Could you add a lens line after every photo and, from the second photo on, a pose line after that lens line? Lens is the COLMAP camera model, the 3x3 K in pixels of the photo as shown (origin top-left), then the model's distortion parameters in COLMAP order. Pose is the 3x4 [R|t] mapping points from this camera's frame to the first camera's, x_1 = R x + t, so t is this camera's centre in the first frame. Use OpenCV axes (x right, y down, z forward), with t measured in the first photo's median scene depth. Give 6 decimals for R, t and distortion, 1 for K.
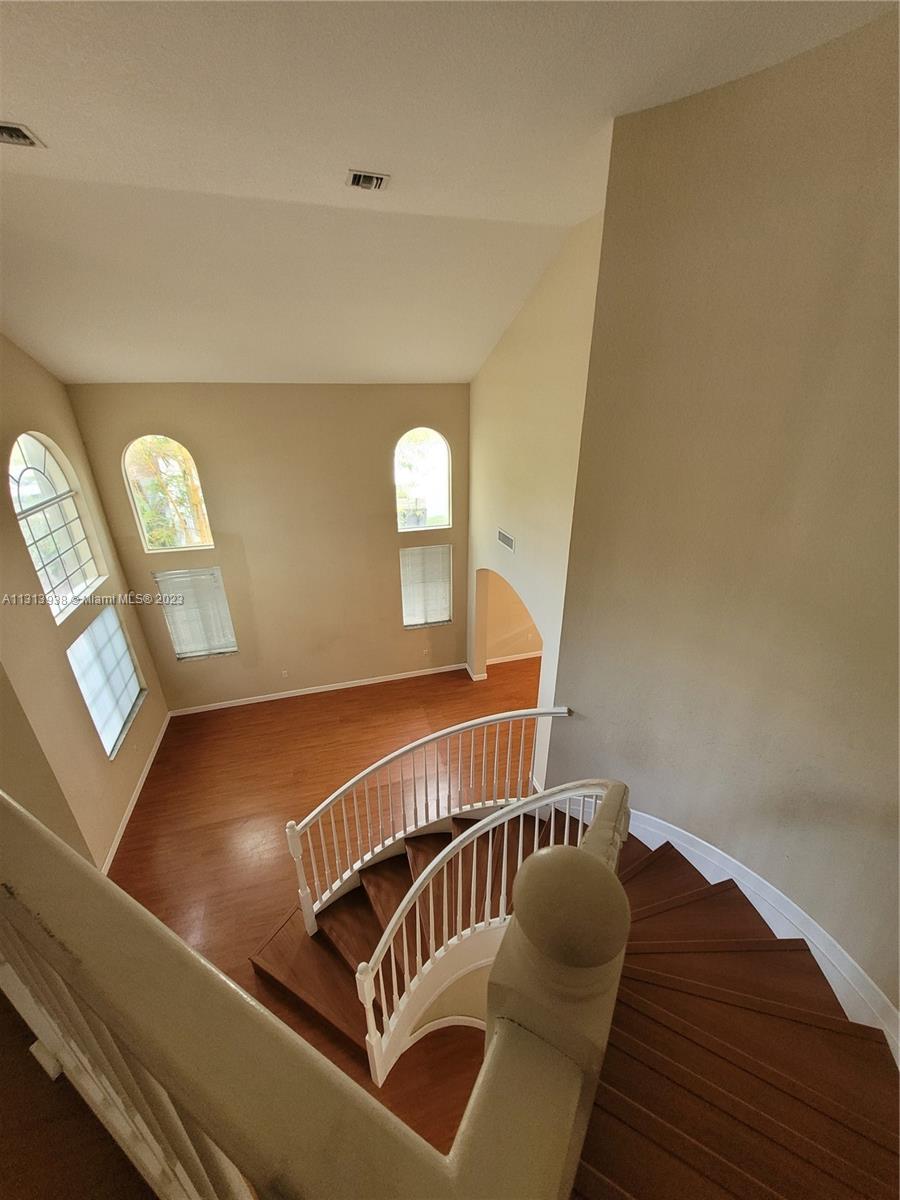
lens RADIAL K [[463.9, 0, 452.1], [0, 463.9, 609.7], [0, 0, 1]] dist [0.008197, -0.000776]
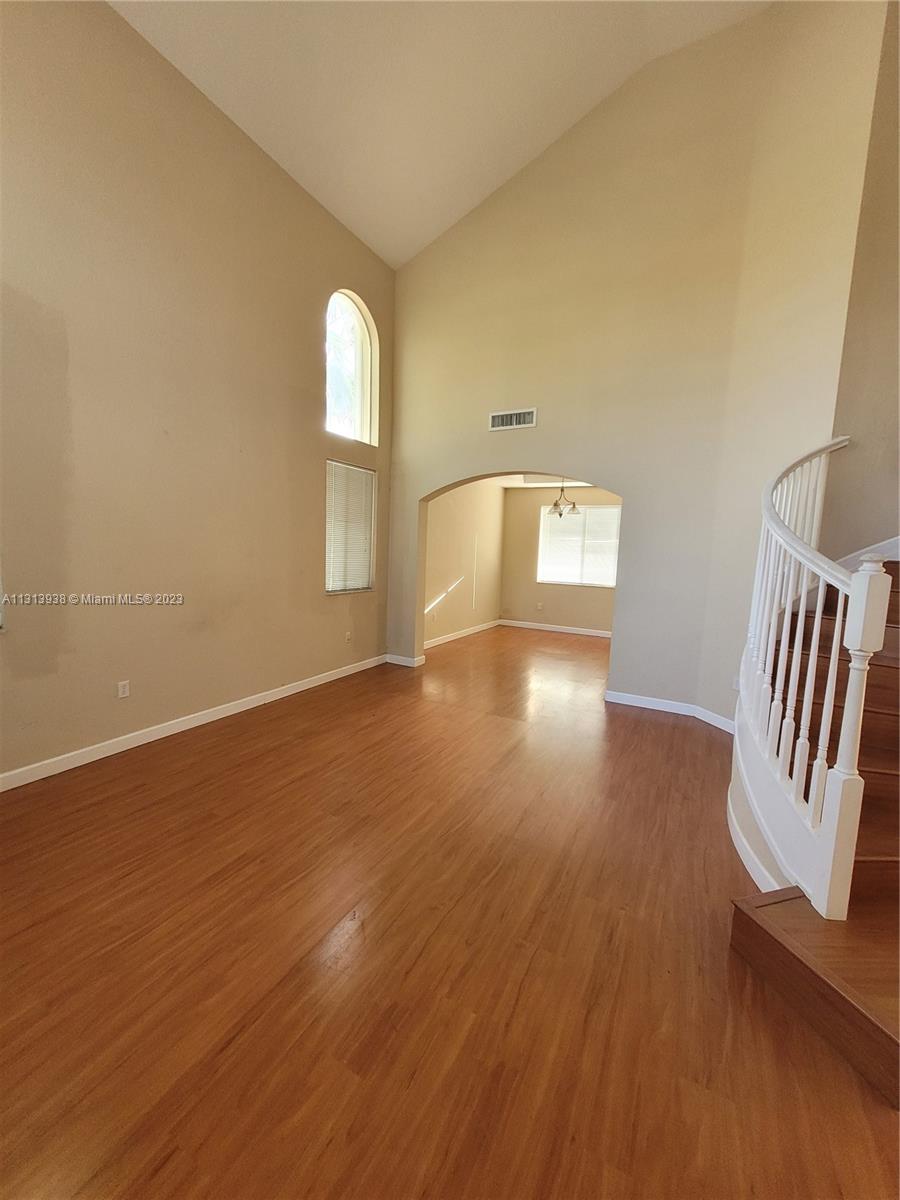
lens RADIAL K [[463.9, 0, 461.2], [0, 463.9, 600.1], [0, 0, 1]] dist [0.008197, -0.000776]
pose [[0.692613, -0.057276, 0.719032, -0.462097], [0.270500, 0.944717, -0.185307, 0.232672], [-0.668669, 0.322844, 0.669816, 0.483632]]
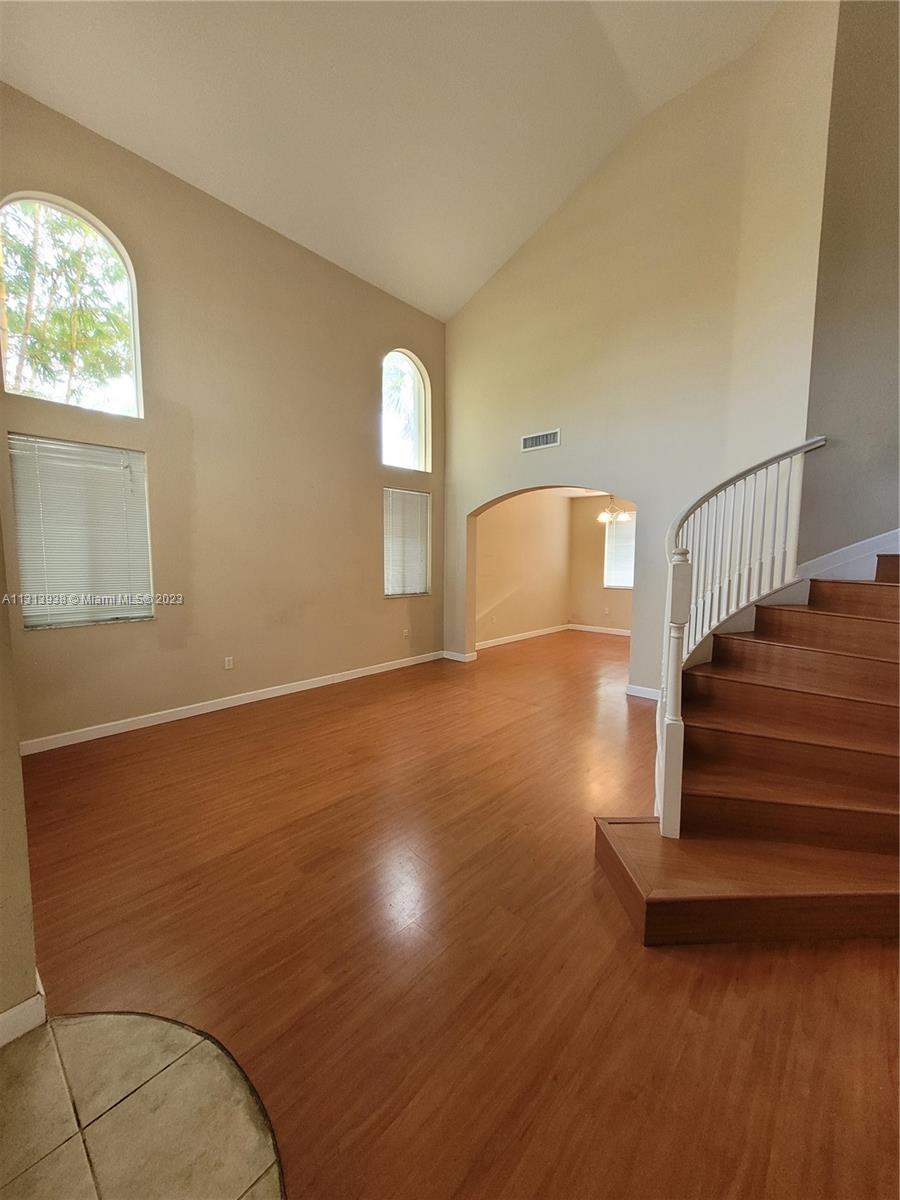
lens RADIAL K [[463.9, 0, 459.3], [0, 463.9, 600.8], [0, 0, 1]] dist [0.008197, -0.000776]
pose [[0.846754, -0.045284, 0.530055, -0.435108], [0.218444, 0.938093, -0.268818, 0.300715], [-0.485068, 0.343410, 0.804226, 0.344443]]
